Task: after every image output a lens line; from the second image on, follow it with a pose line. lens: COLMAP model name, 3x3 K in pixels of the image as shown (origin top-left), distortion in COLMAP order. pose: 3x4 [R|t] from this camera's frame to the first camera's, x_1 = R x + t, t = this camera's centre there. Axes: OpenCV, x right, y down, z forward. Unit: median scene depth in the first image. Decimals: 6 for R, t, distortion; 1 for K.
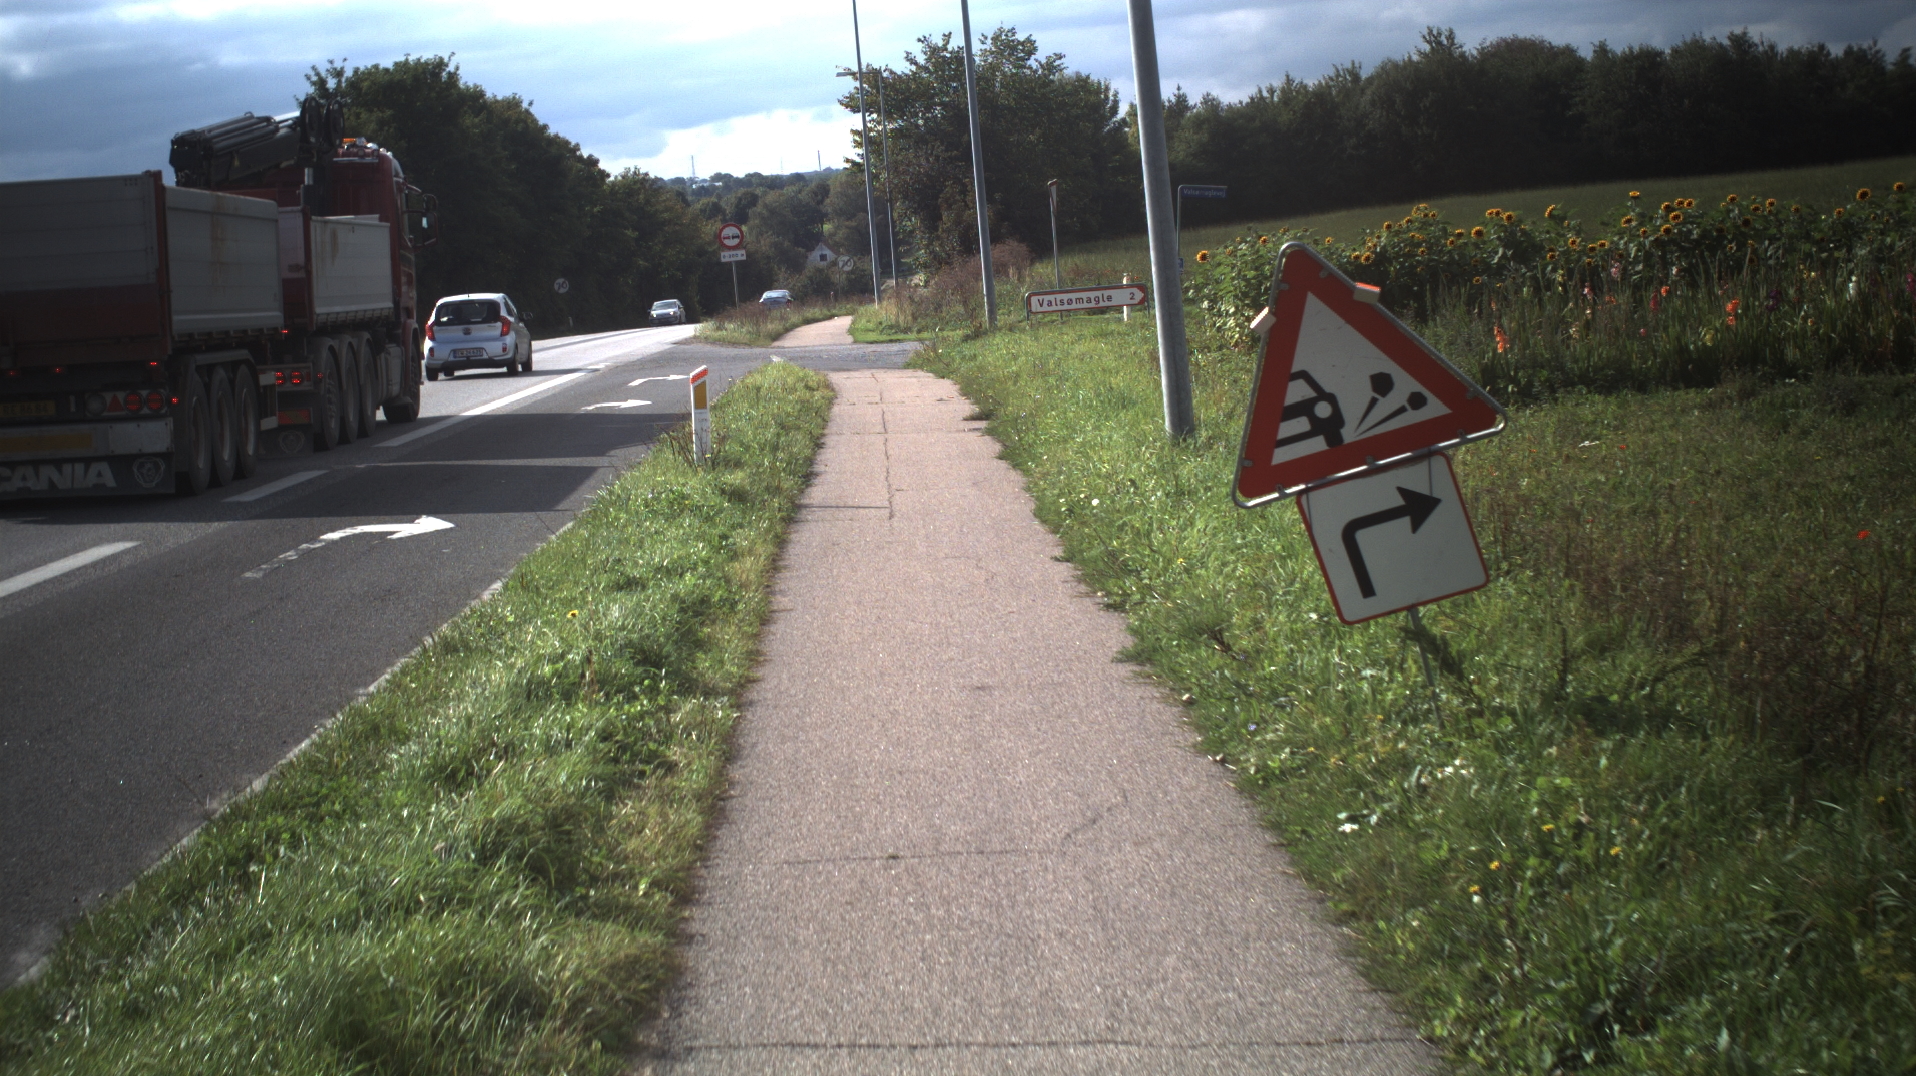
lens RADIAL K [[3608.5, 0, 929.8], [0, 3608.5, 539.5], [0, 0, 1]] dist [-0.235051, 0.106153]
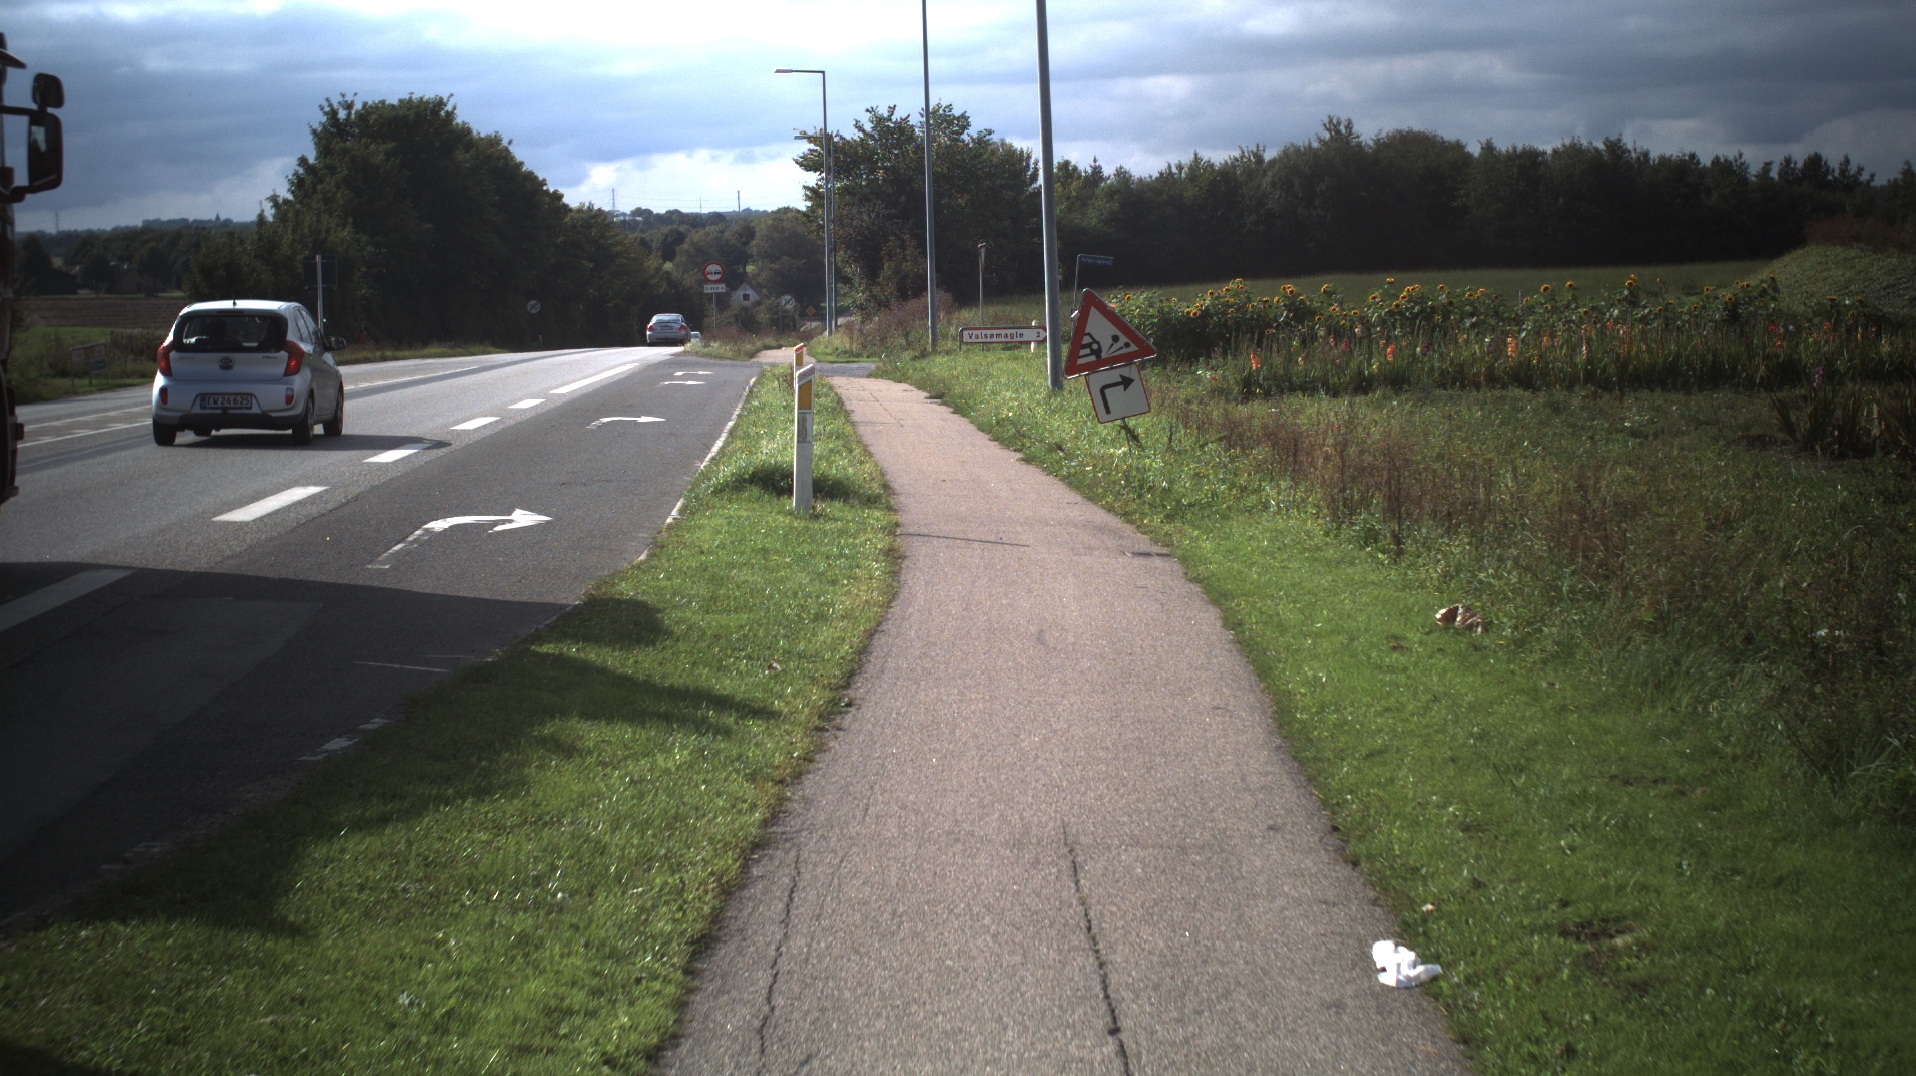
lens RADIAL K [[4314.4, 0, 958.0], [0, 4314.4, 538.0], [0, 0, 1]] dist [-0.338623, 0.379379]
pose [[0.997578, 0.058173, 0.038121, -0.018489], [-0.057156, 0.997994, -0.027234, 0.032377], [-0.039629, 0.024990, 0.998902, -0.364658]]
